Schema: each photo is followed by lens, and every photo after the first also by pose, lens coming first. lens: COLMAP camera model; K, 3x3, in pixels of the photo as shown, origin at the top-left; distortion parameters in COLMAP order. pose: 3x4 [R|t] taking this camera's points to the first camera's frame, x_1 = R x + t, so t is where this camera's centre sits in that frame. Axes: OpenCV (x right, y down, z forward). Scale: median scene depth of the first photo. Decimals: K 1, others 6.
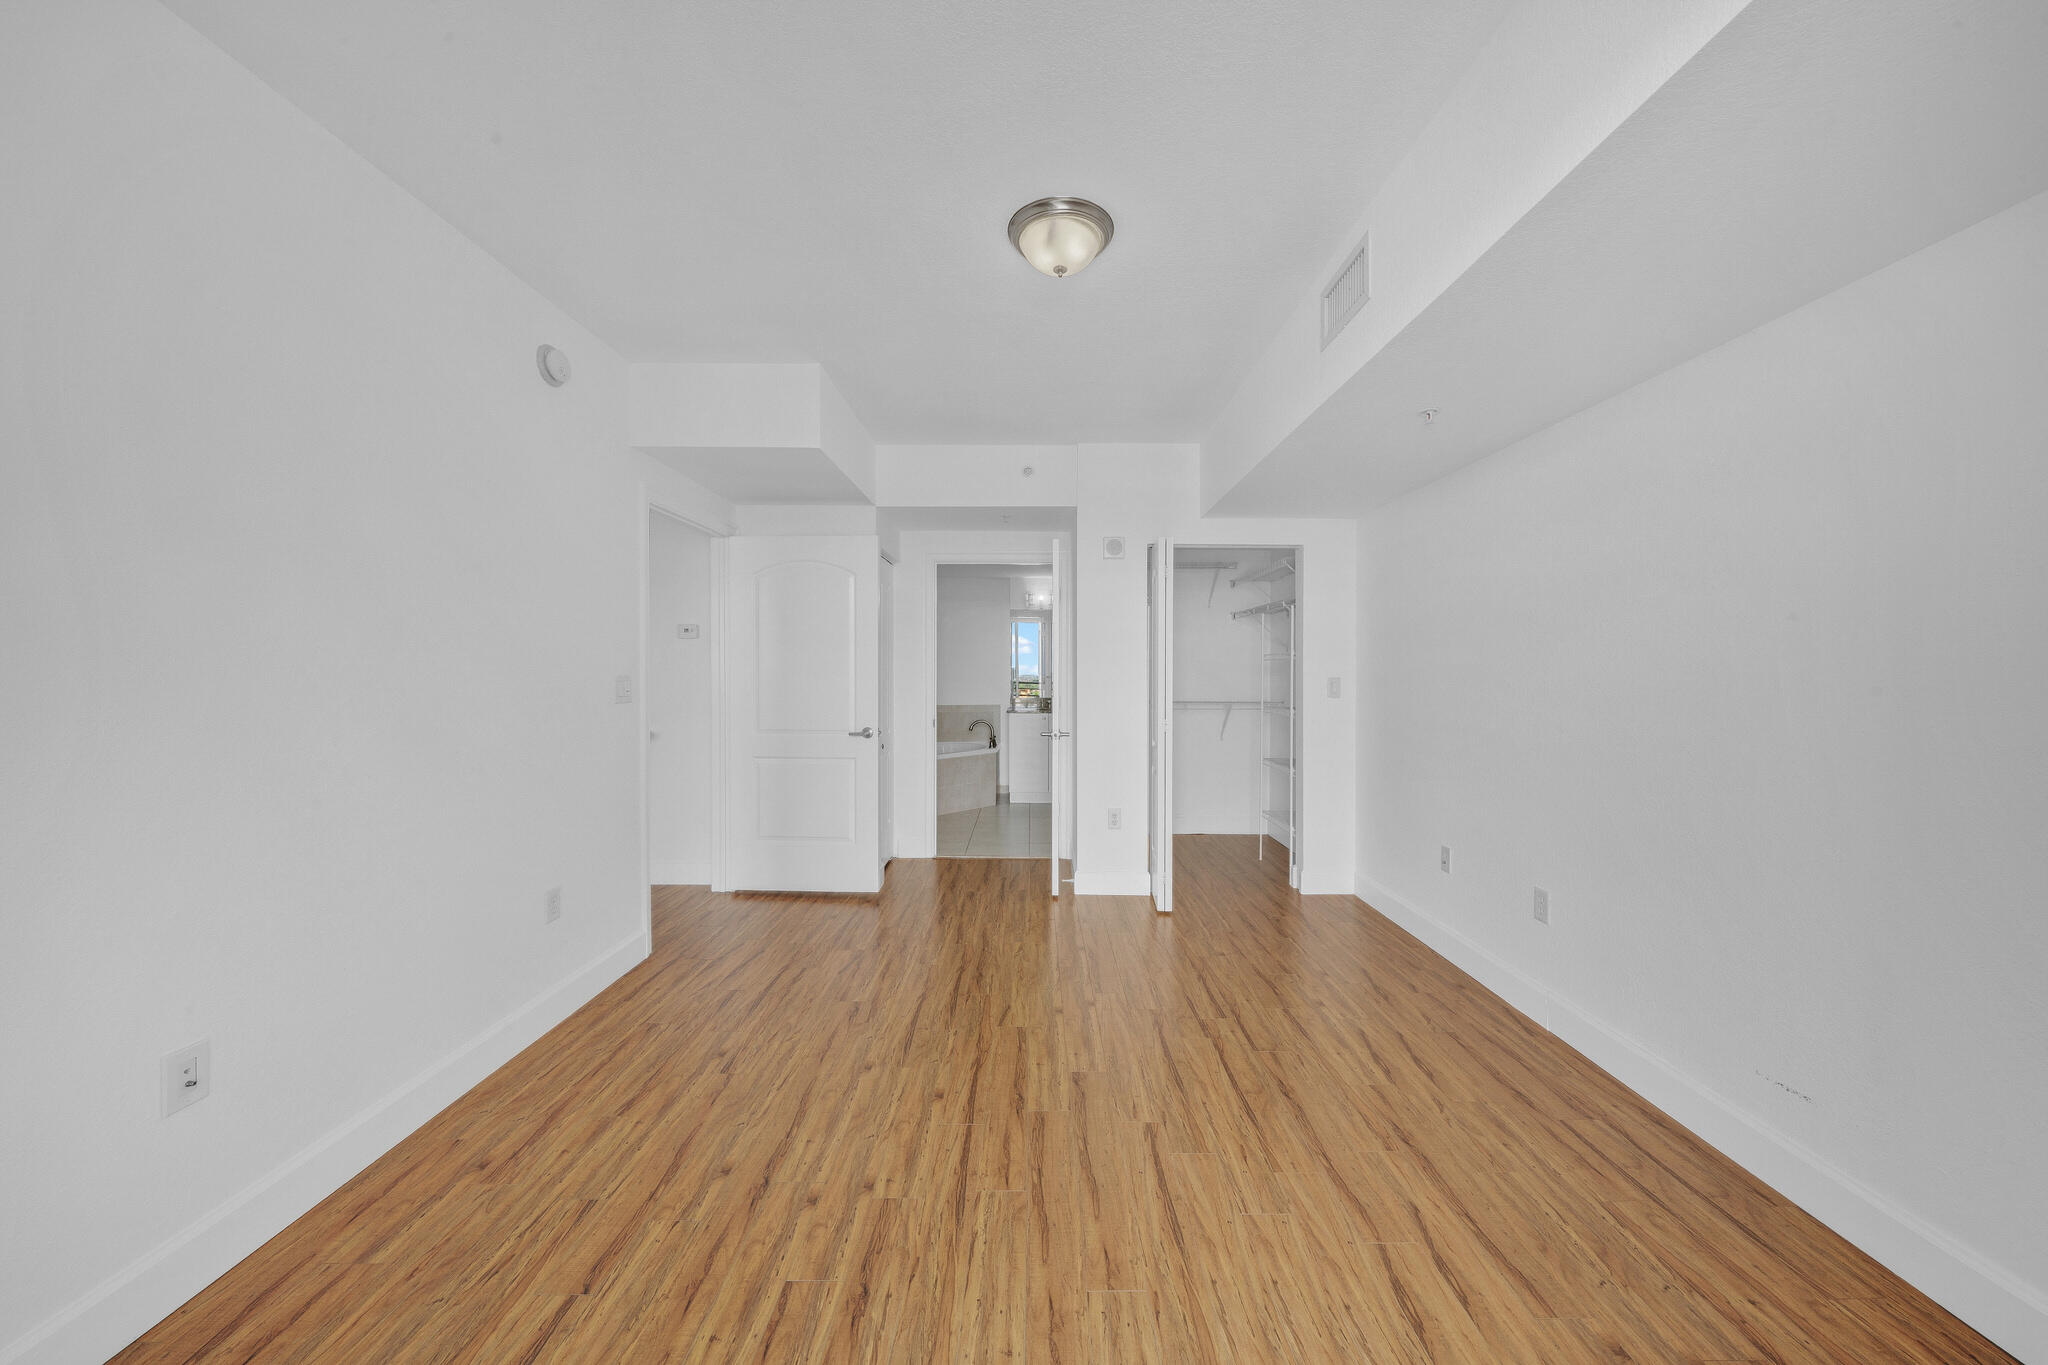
lens RADIAL K [[698.8, 0, 1031.8], [0, 698.8, 671.1], [0, 0, 1]] dist [-0.006346, -0.000595]
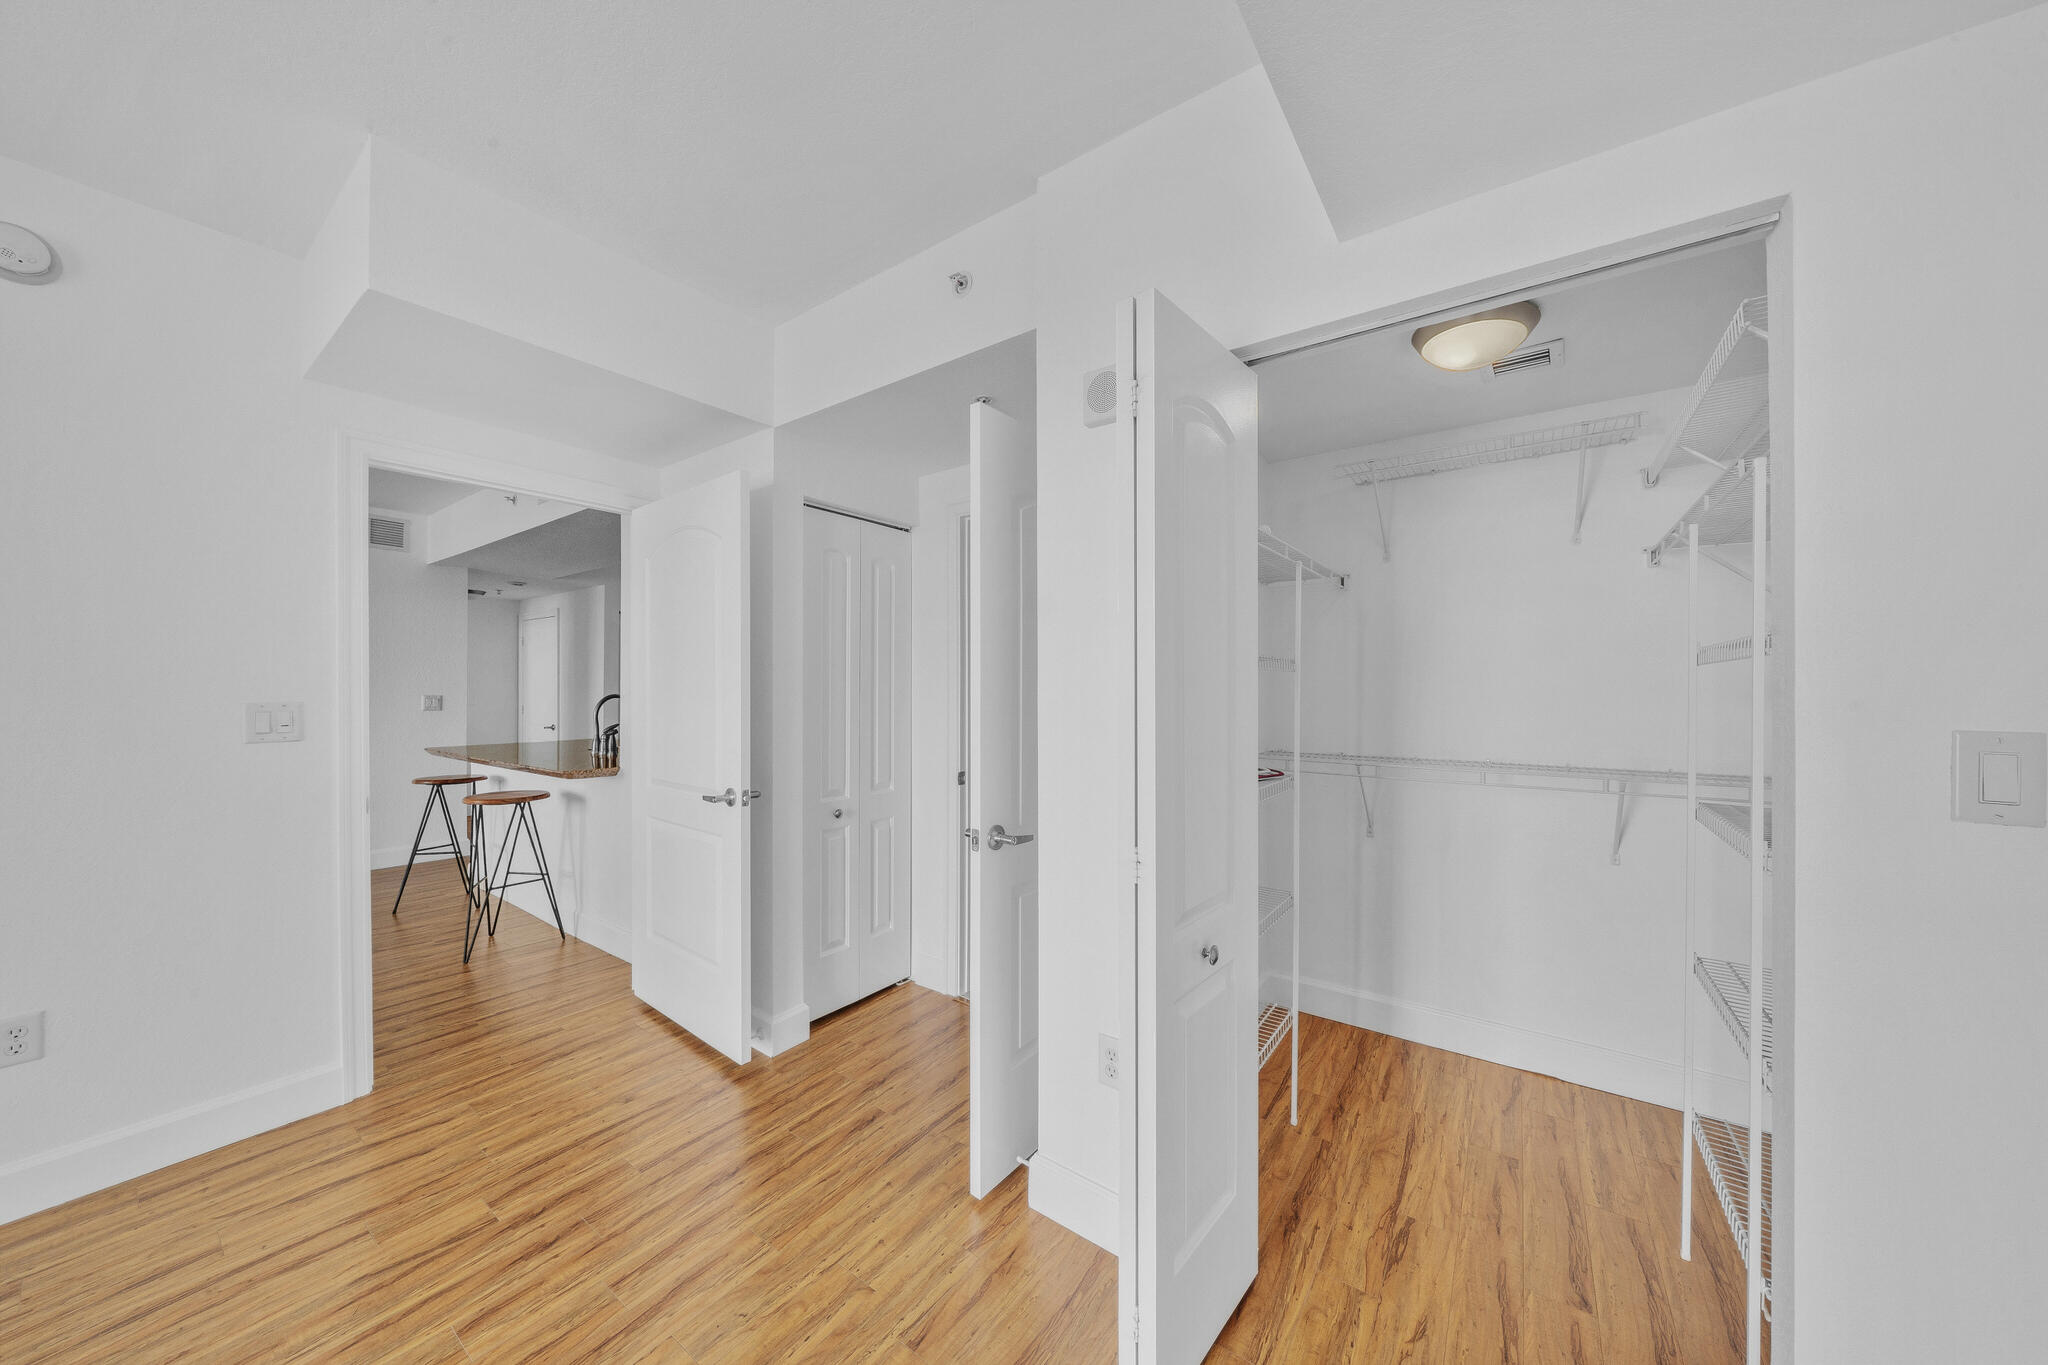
lens RADIAL K [[698.8, 0, 1026.3], [0, 698.8, 685.5], [0, 0, 1]] dist [-0.006346, -0.000595]
pose [[0.812375, -0.002859, -0.583128, 0.552828], [0.000001, 0.999988, -0.004901, -0.009350], [0.583135, 0.003981, 0.812366, 1.121994]]
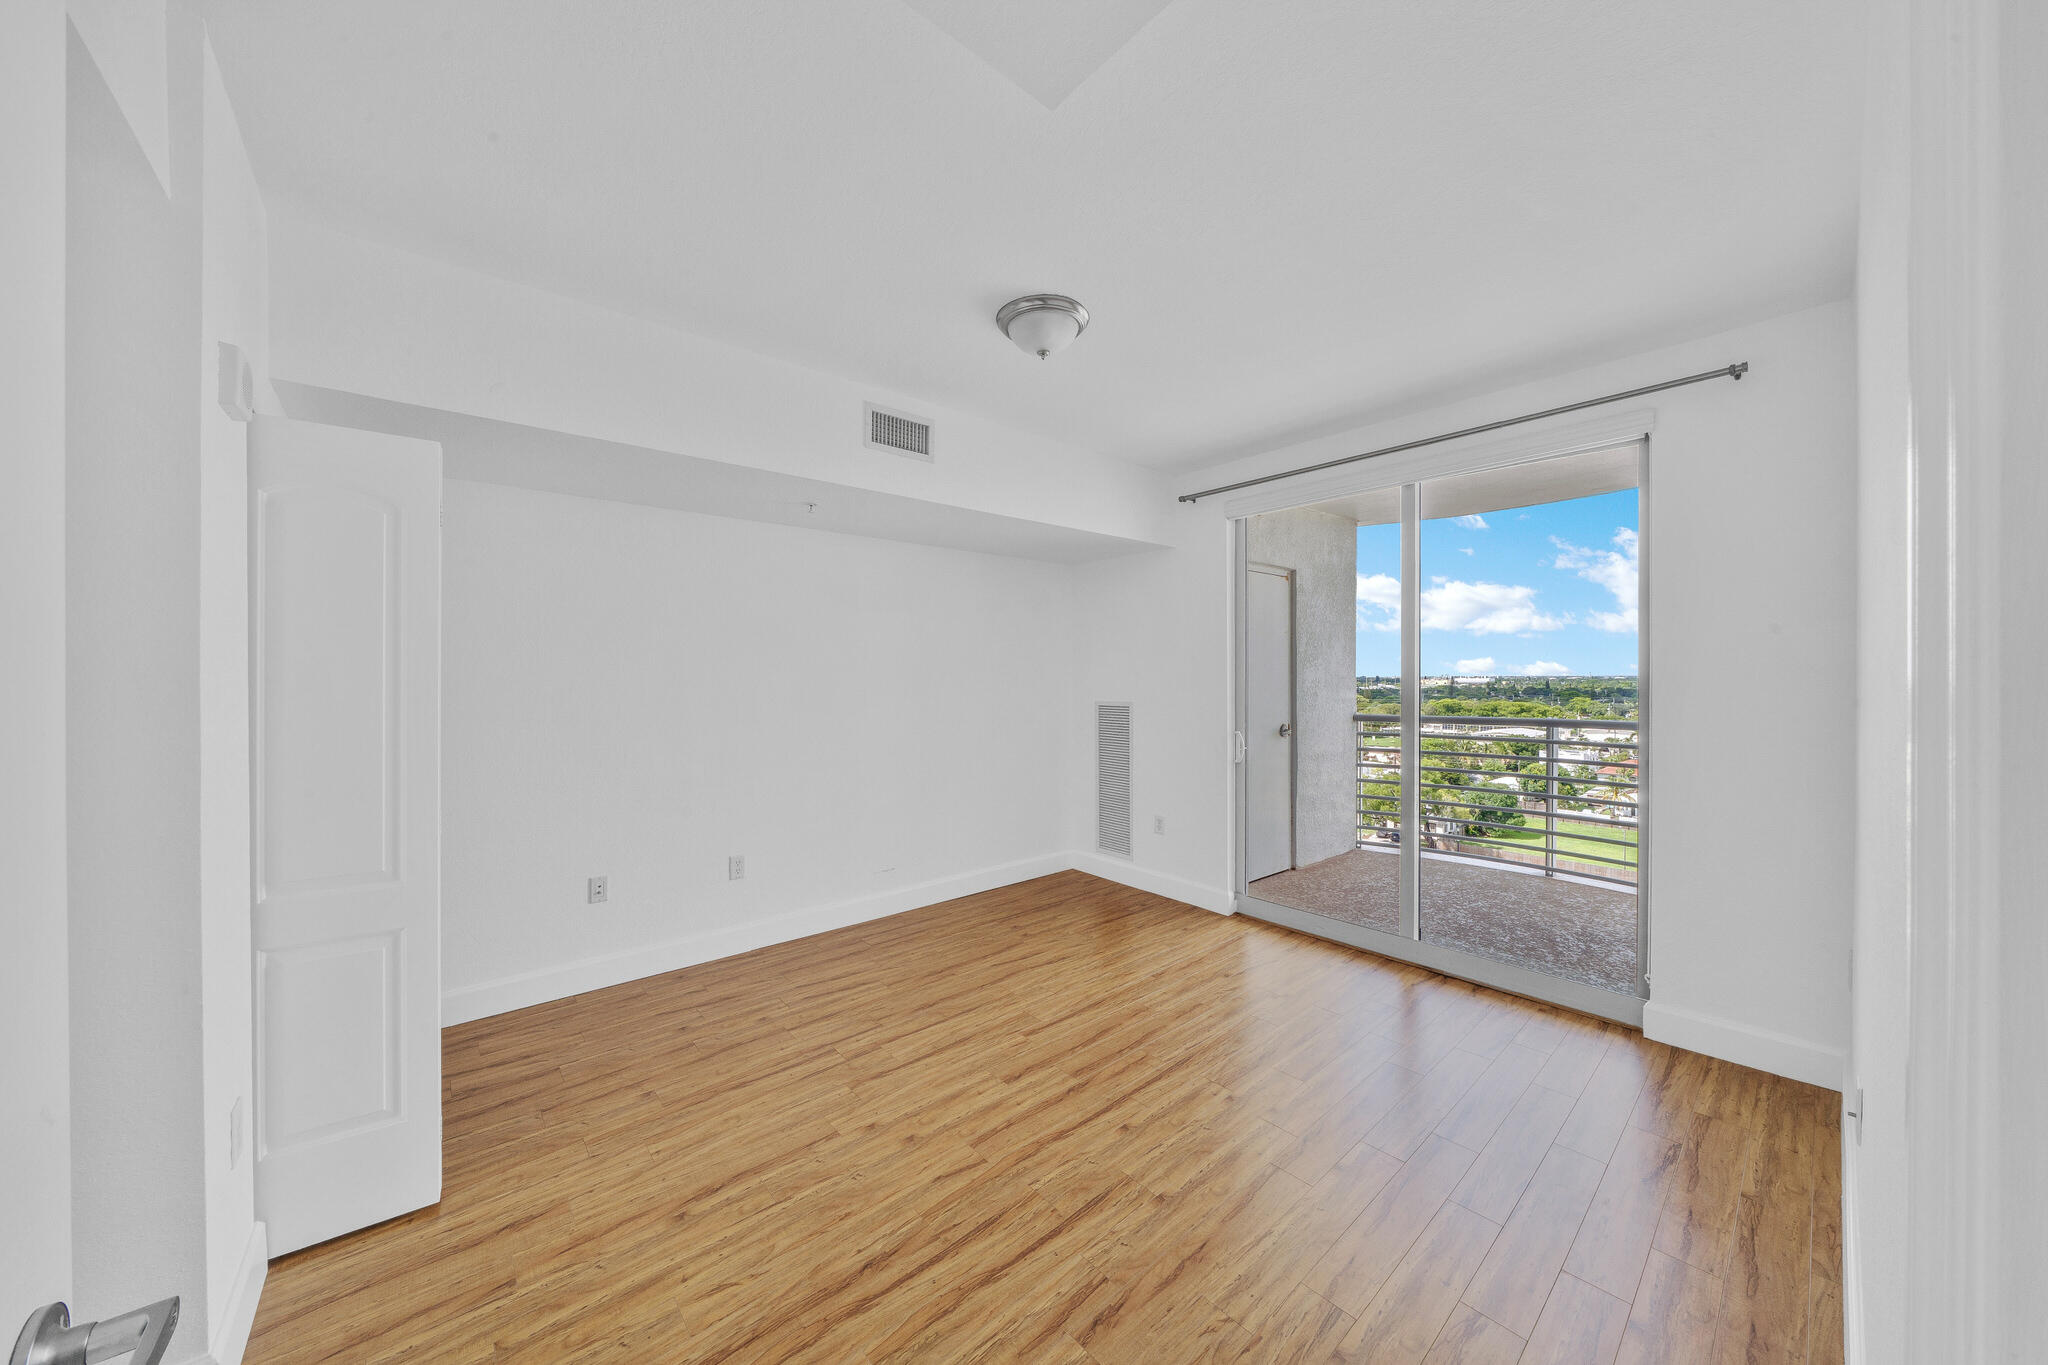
lens RADIAL K [[698.8, 0, 1016.5], [0, 698.8, 680.0], [0, 0, 1]] dist [-0.006346, -0.000595]
pose [[-0.649495, -0.005751, 0.760344, -0.724950], [0.000482, 0.999968, 0.007975, -0.043439], [-0.760365, 0.005546, -0.649472, 1.618076]]
